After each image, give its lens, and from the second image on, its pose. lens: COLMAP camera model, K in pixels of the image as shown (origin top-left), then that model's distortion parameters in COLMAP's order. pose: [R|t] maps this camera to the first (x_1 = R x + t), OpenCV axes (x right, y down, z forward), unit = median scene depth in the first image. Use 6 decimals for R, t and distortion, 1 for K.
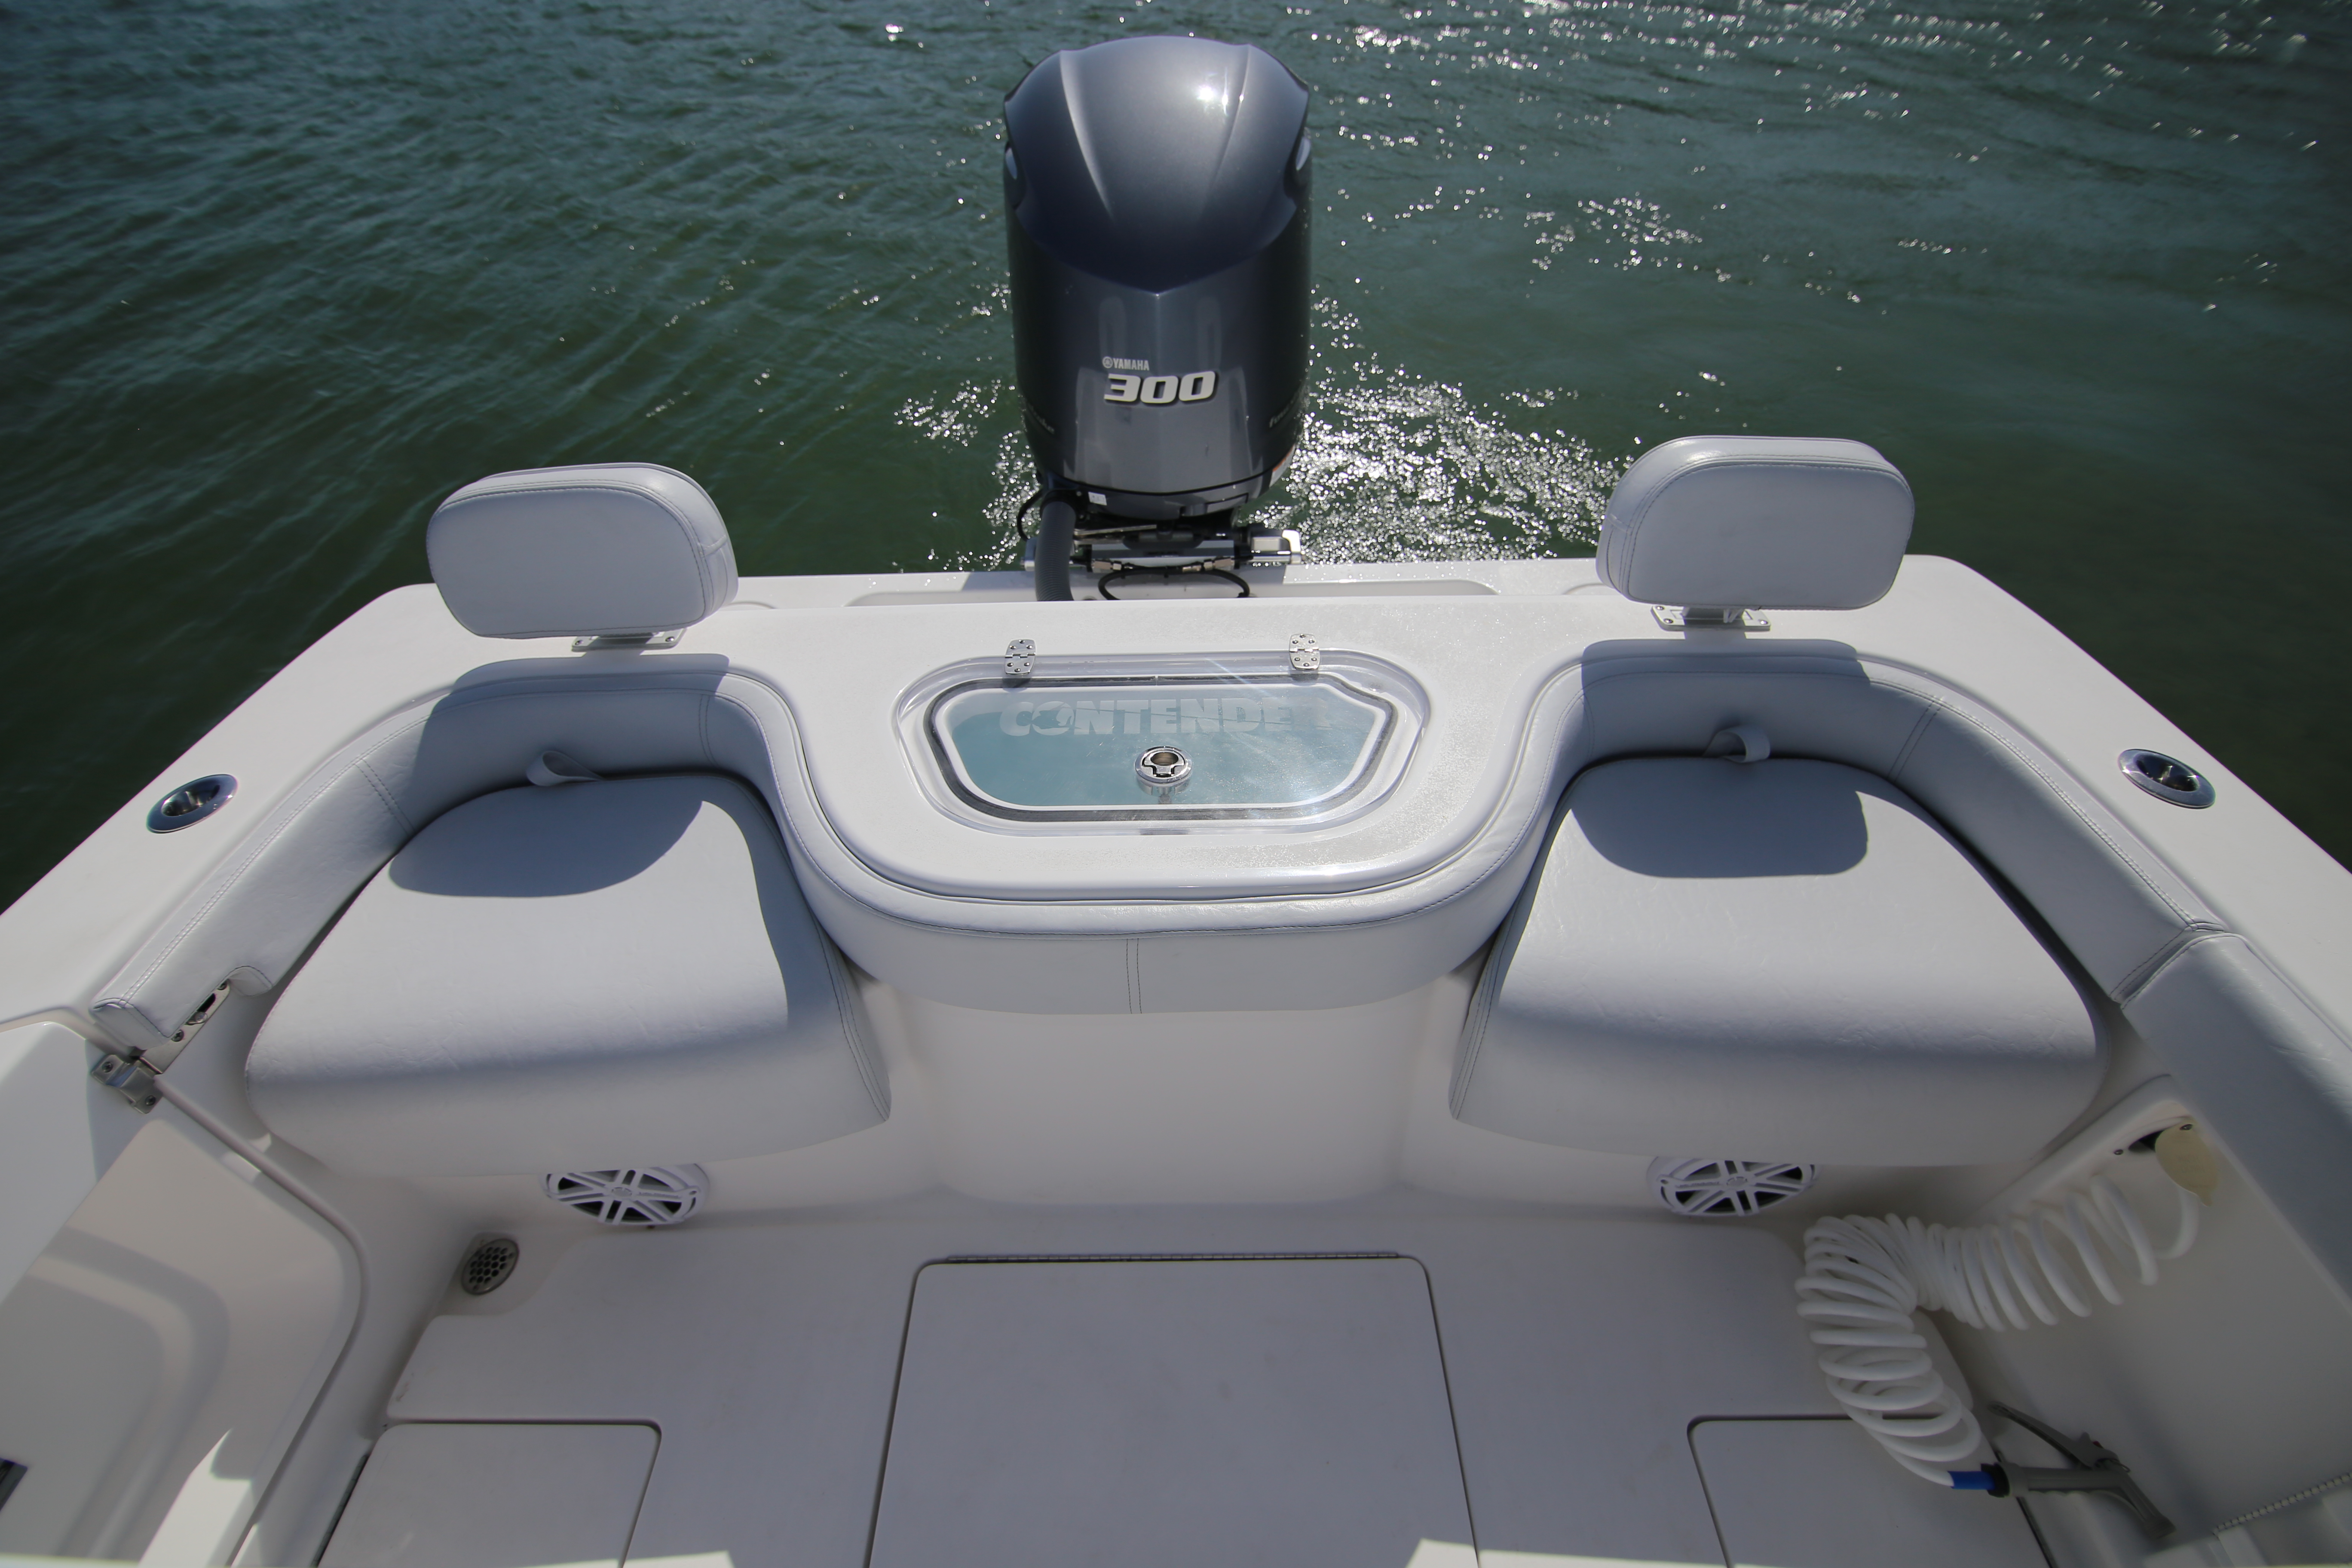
lens RADIAL K [[1062.8, 0, 1161.6], [0, 1062.8, 798.3], [0, 0, 1]] dist [-0.017876, -0.002947]
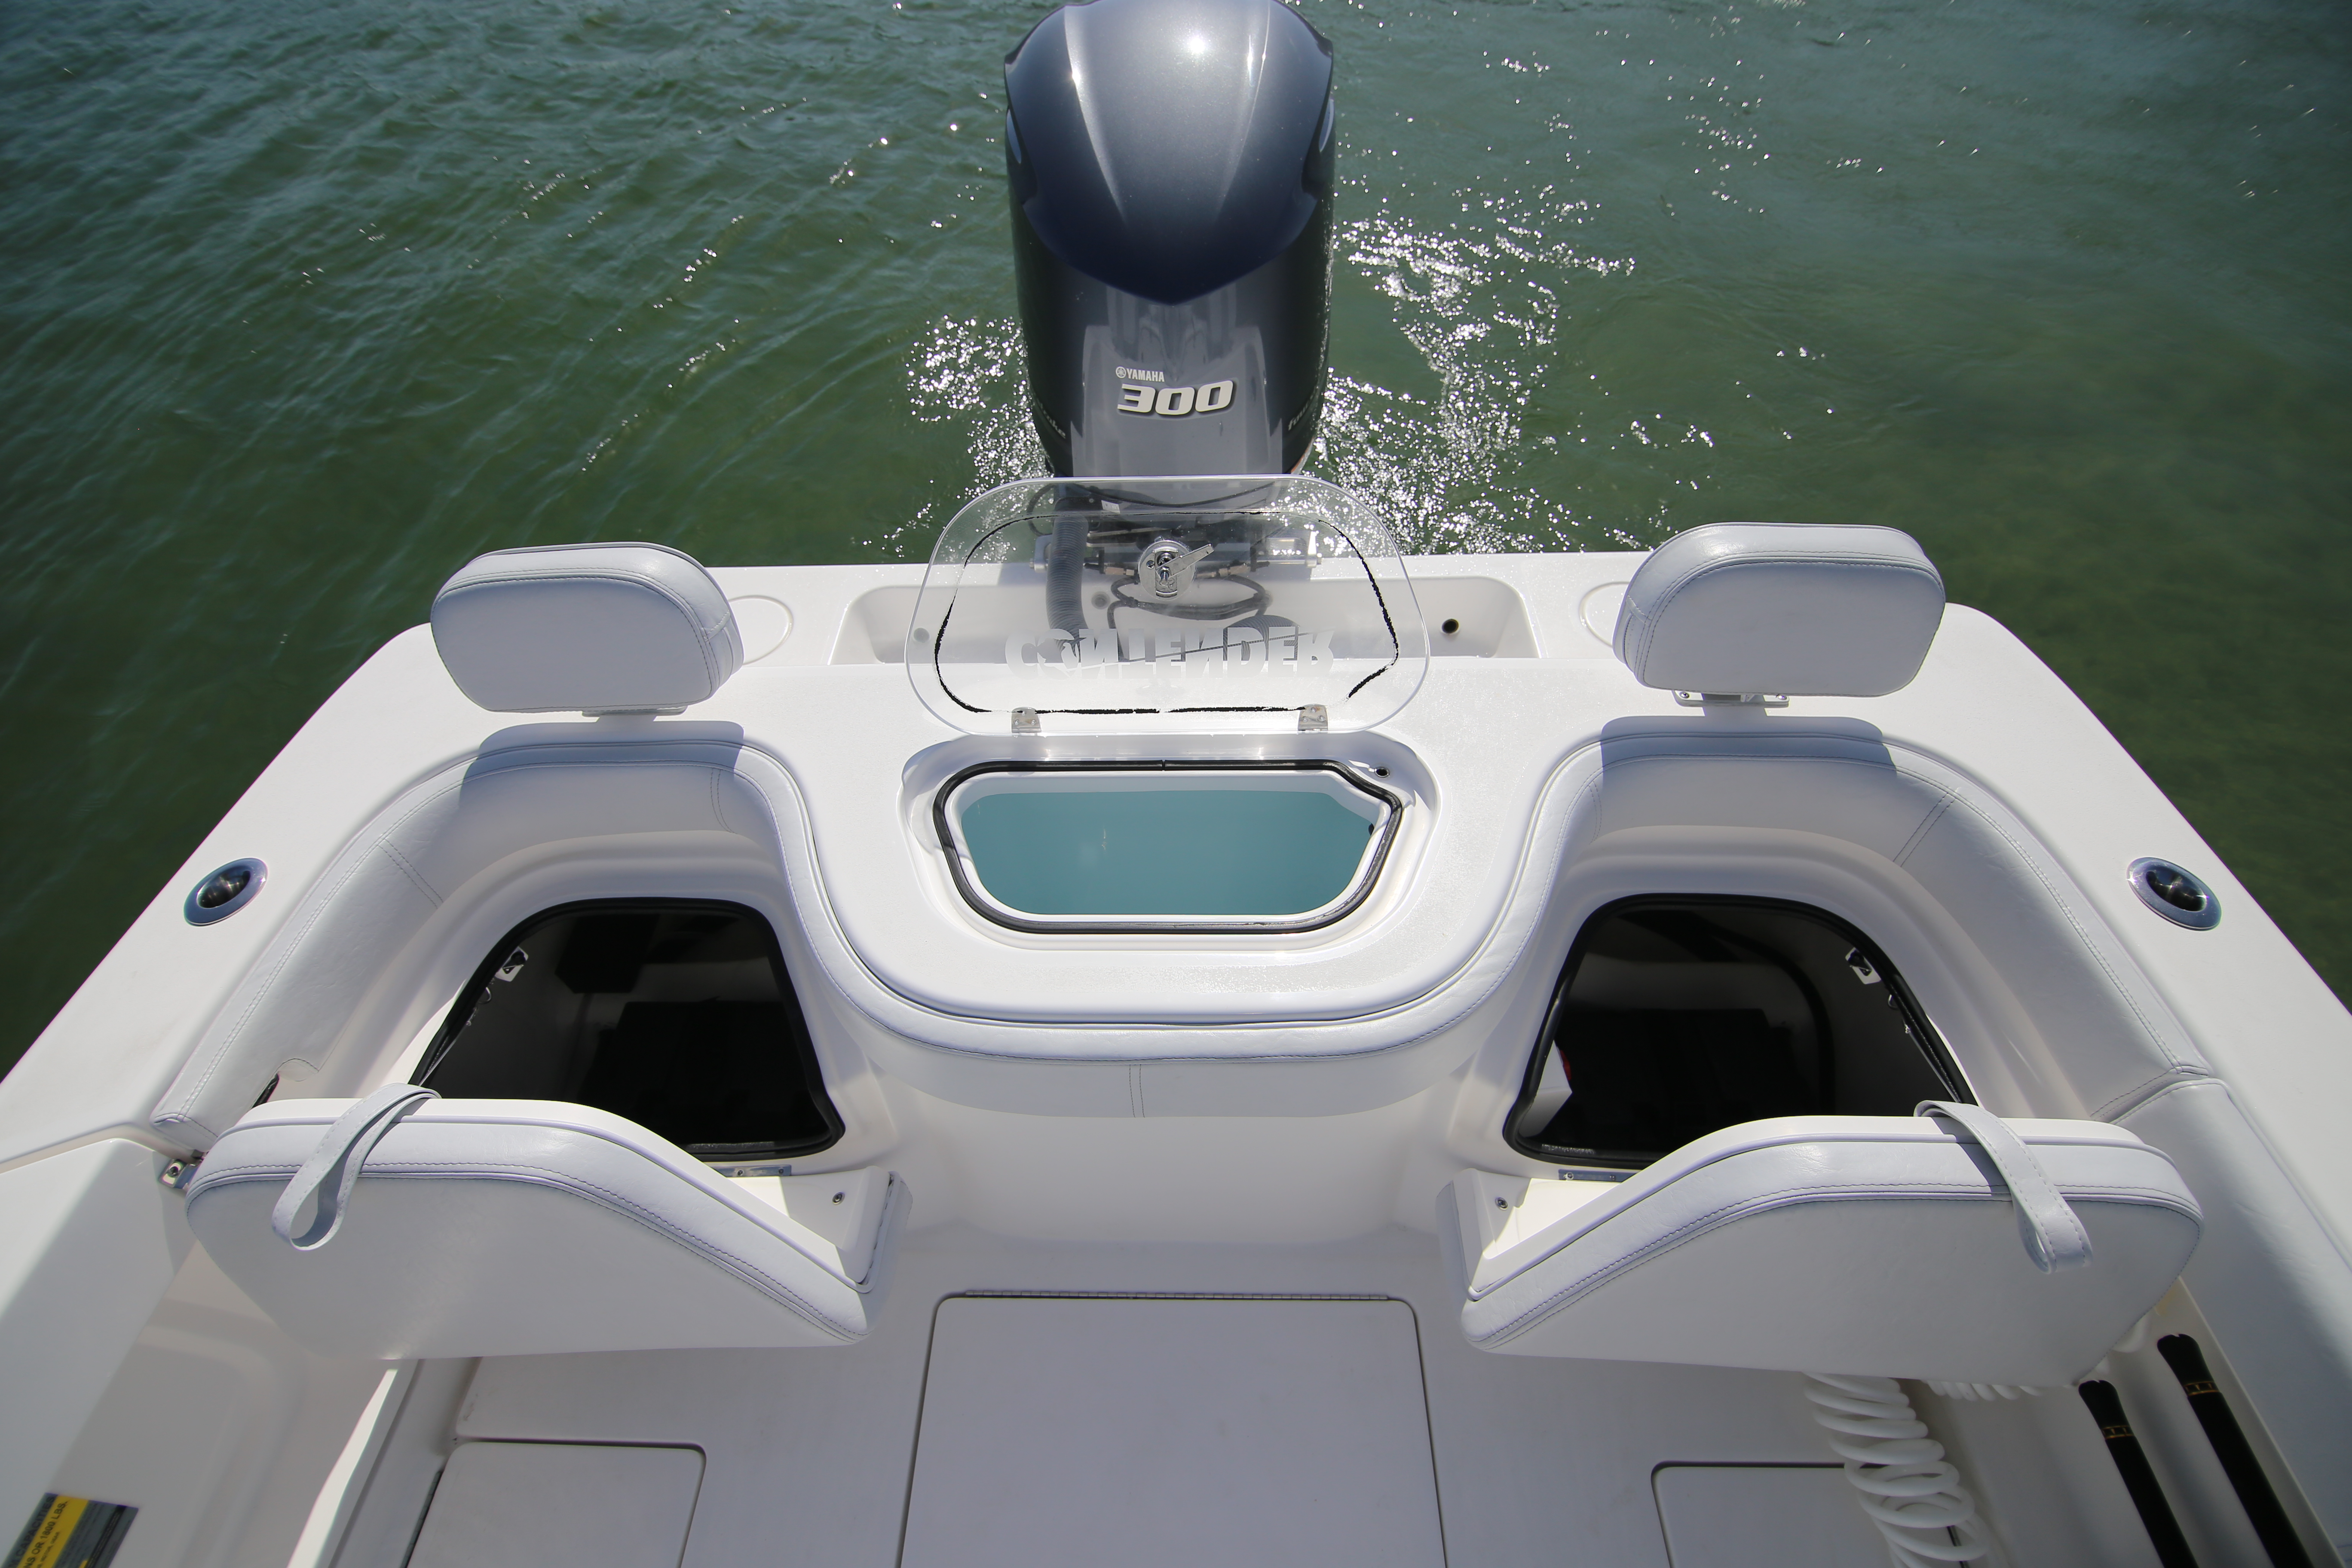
lens RADIAL K [[1062.8, 0, 1166.5], [0, 1062.8, 798.4], [0, 0, 1]] dist [-0.017876, -0.002947]
pose [[0.999802, 0.010350, -0.017002, 0.014046], [-0.008207, 0.992542, 0.121629, -0.194983], [0.018134, -0.121465, 0.992430, 0.004821]]
